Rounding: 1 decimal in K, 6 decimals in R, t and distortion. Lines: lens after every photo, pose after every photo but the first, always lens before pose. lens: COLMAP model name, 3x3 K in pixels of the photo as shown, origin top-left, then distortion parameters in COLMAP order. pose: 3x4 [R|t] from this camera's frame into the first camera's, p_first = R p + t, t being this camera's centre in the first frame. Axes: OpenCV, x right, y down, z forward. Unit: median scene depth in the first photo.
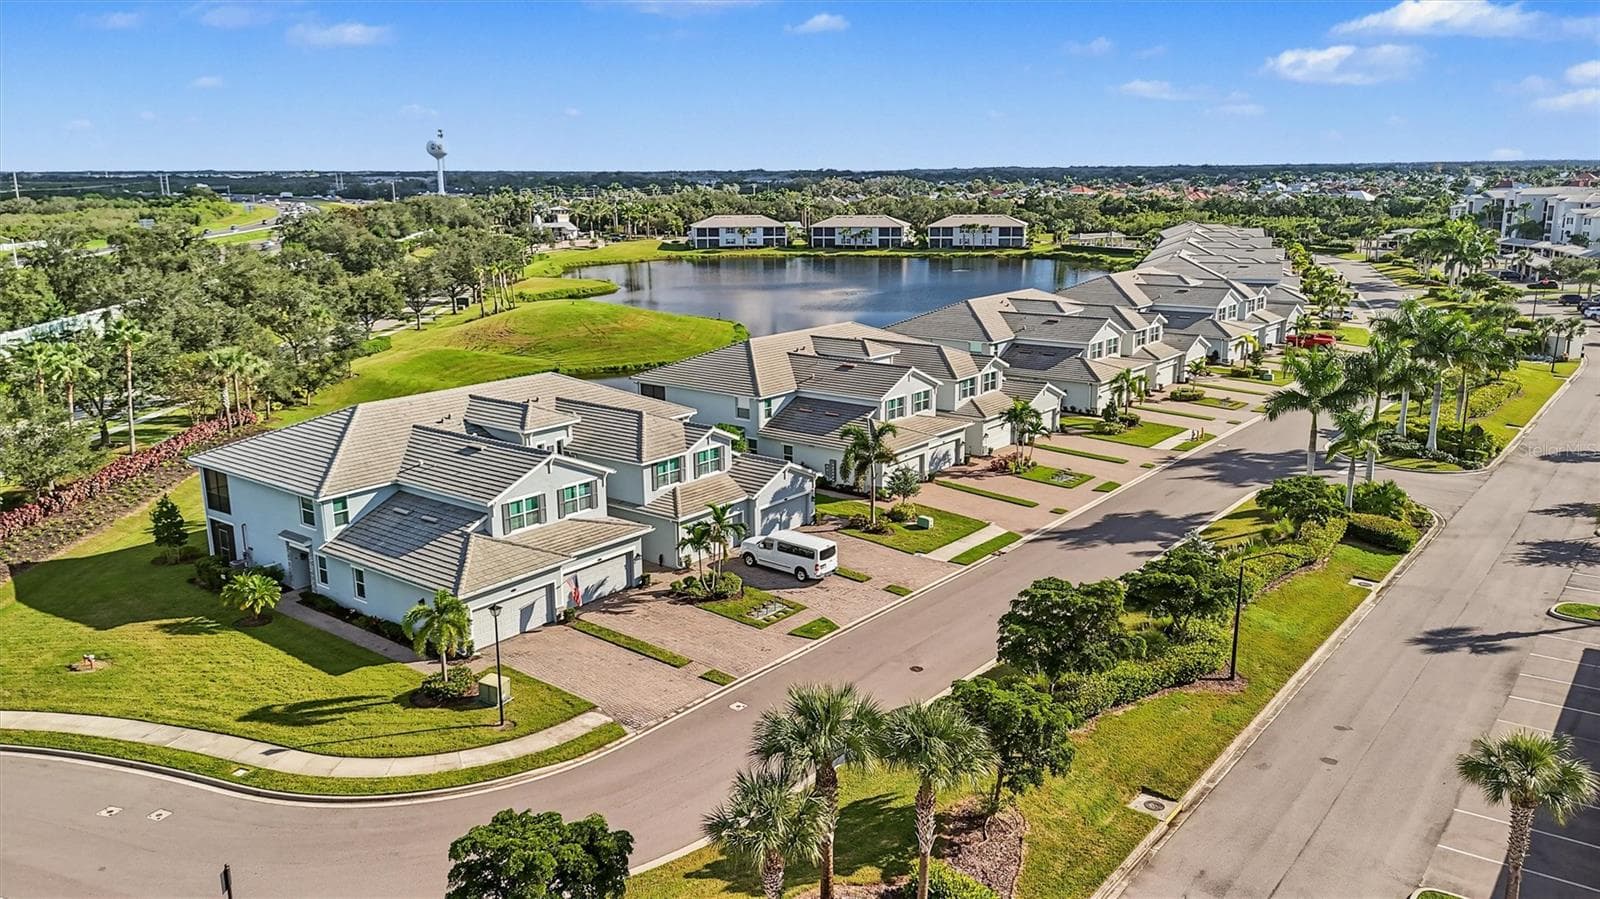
lens RADIAL K [[1174.1, 0, 800.0], [0, 1174.1, 449.5], [0, 0, 1]] dist [0.116179, -0.194150]
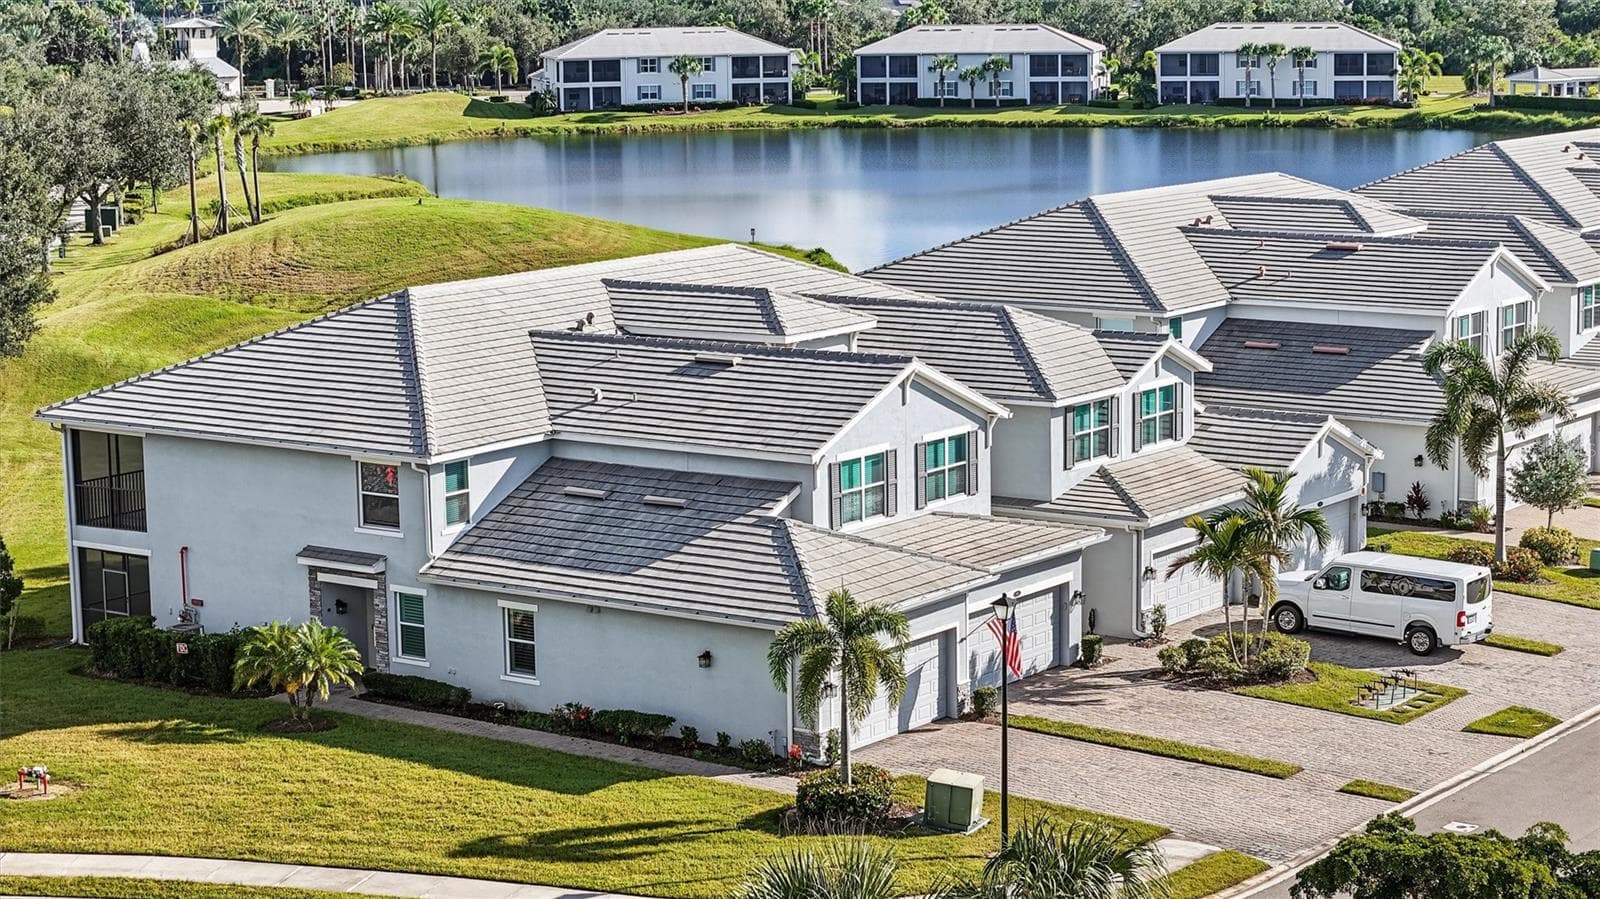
lens RADIAL K [[3200.2, 0, 792.1], [0, 3200.2, 538.6], [0, 0, 1]] dist [-0.304689, 2.151610]
pose [[0.999109, -0.015610, 0.039208, -0.287869], [0.017599, 0.998548, -0.050907, 0.126009], [-0.038357, 0.051551, 0.997933, -0.208587]]
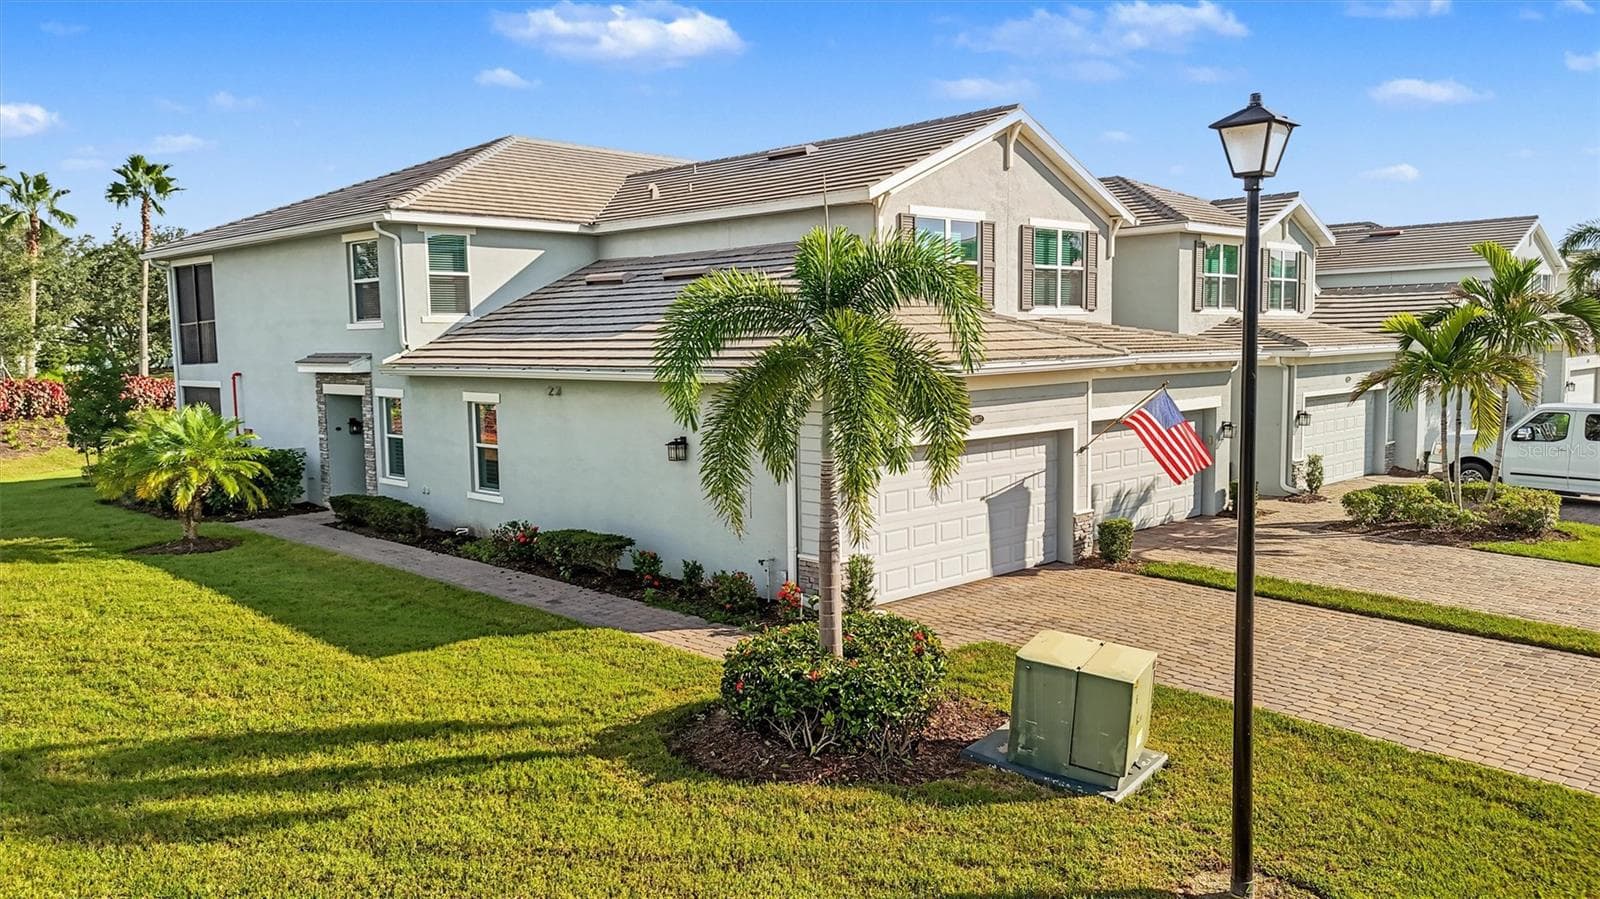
lens RADIAL K [[1180.8, 0, 800.0], [0, 1180.8, 449.5], [0, 0, 1]] dist [0.066673, -0.079040]
pose [[0.992802, 0.002362, -0.119743, -0.218522], [-0.018777, 0.990511, -0.136143, 0.145895], [0.118285, 0.137411, 0.983426, 0.616712]]
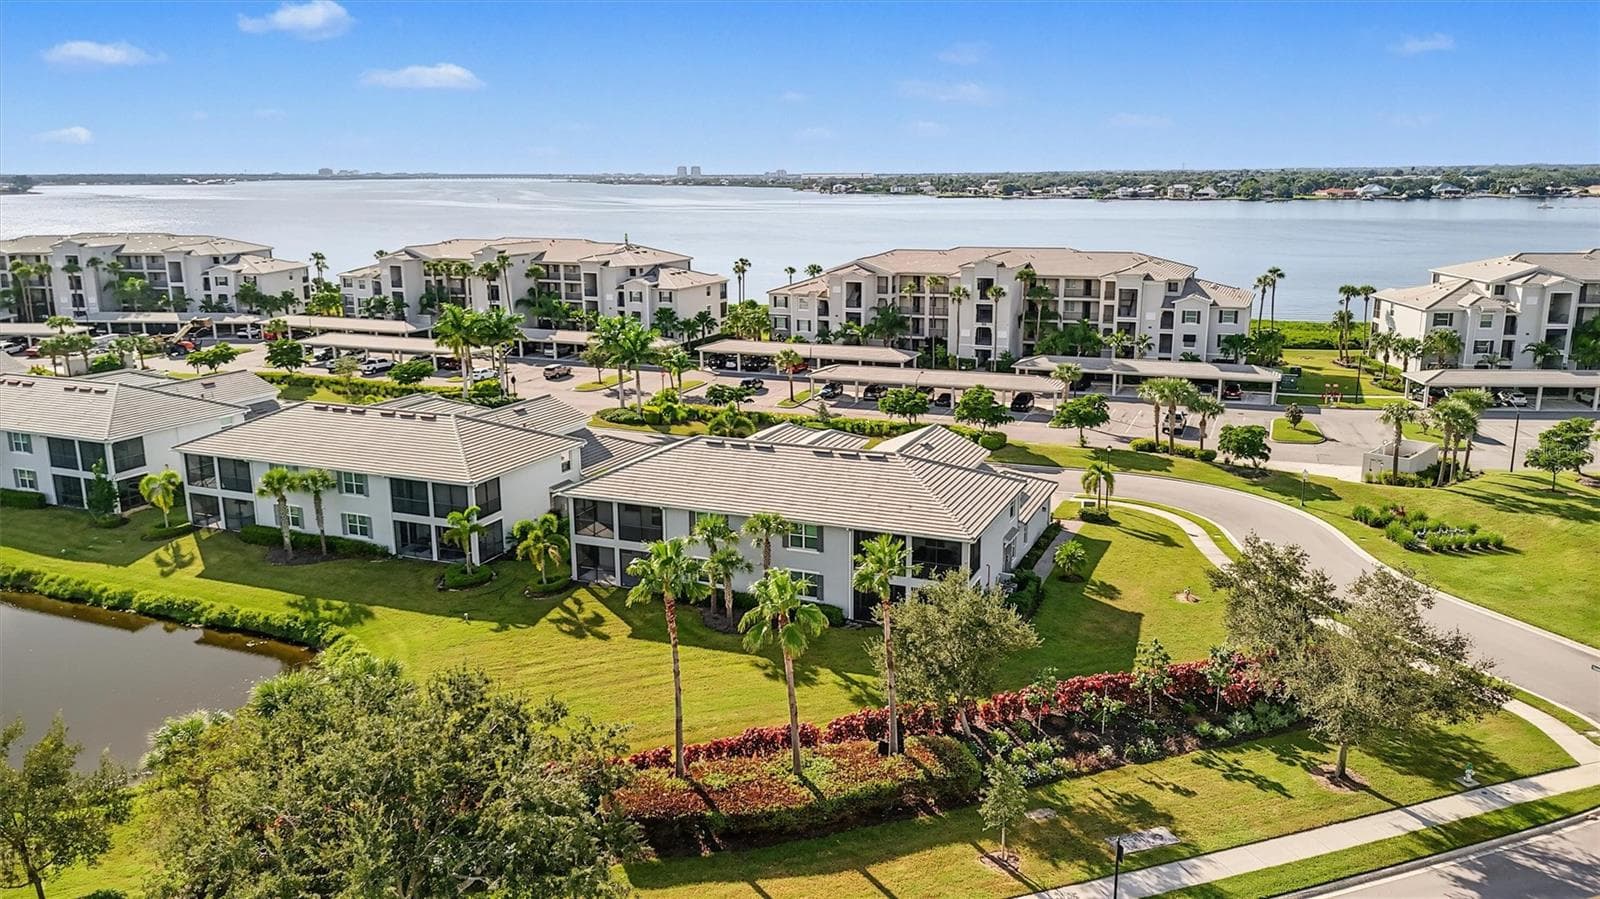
lens RADIAL K [[1174.1, 0, 800.0], [0, 1174.1, 449.5], [0, 0, 1]] dist [0.116179, -0.194150]
pose [[-0.259641, -0.214976, 0.941473, -1.425031], [0.229542, 0.933228, 0.276397, -0.373307], [-0.938028, 0.287871, -0.192958, 1.352585]]
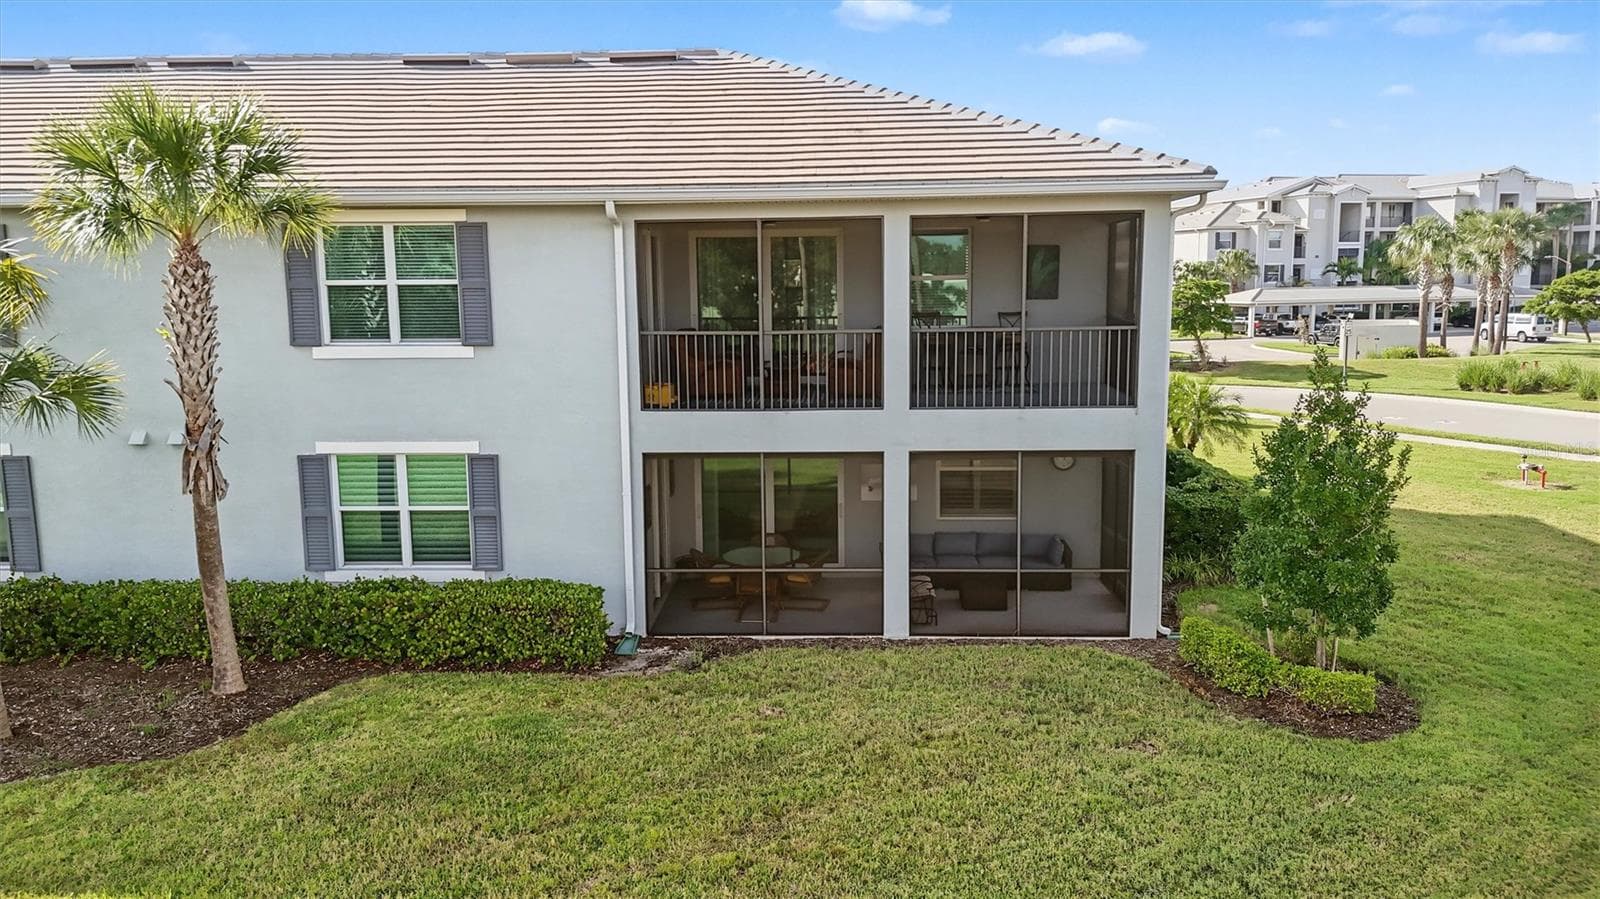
lens RADIAL K [[1180.8, 0, 800.0], [0, 1180.8, 449.5], [0, 0, 1]] dist [0.066673, -0.079040]
pose [[-0.586583, -0.102548, 0.803370, -0.673731], [0.198577, 0.943461, 0.265421, -0.016328], [-0.785167, 0.315223, -0.533055, 1.238403]]
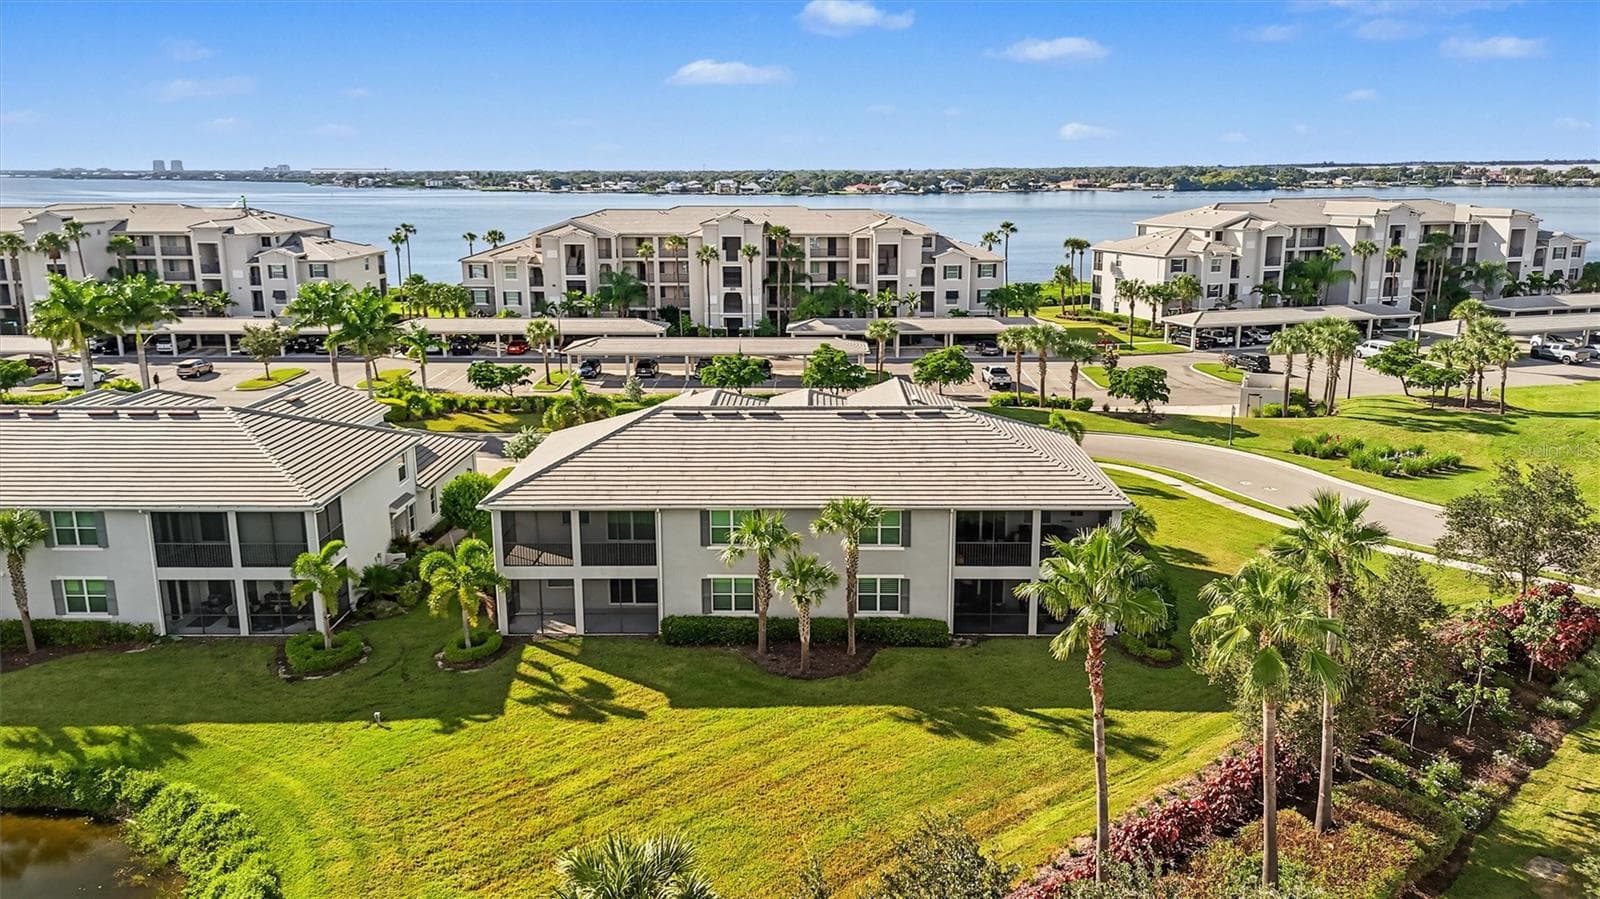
lens RADIAL K [[1180.8, 0, 800.0], [0, 1180.8, 449.5], [0, 0, 1]] dist [0.066673, -0.079040]
pose [[-0.605841, -0.176827, 0.775686, -0.987263], [0.187728, 0.915683, 0.355364, -0.331561], [-0.773121, 0.360912, -0.521562, 1.589162]]
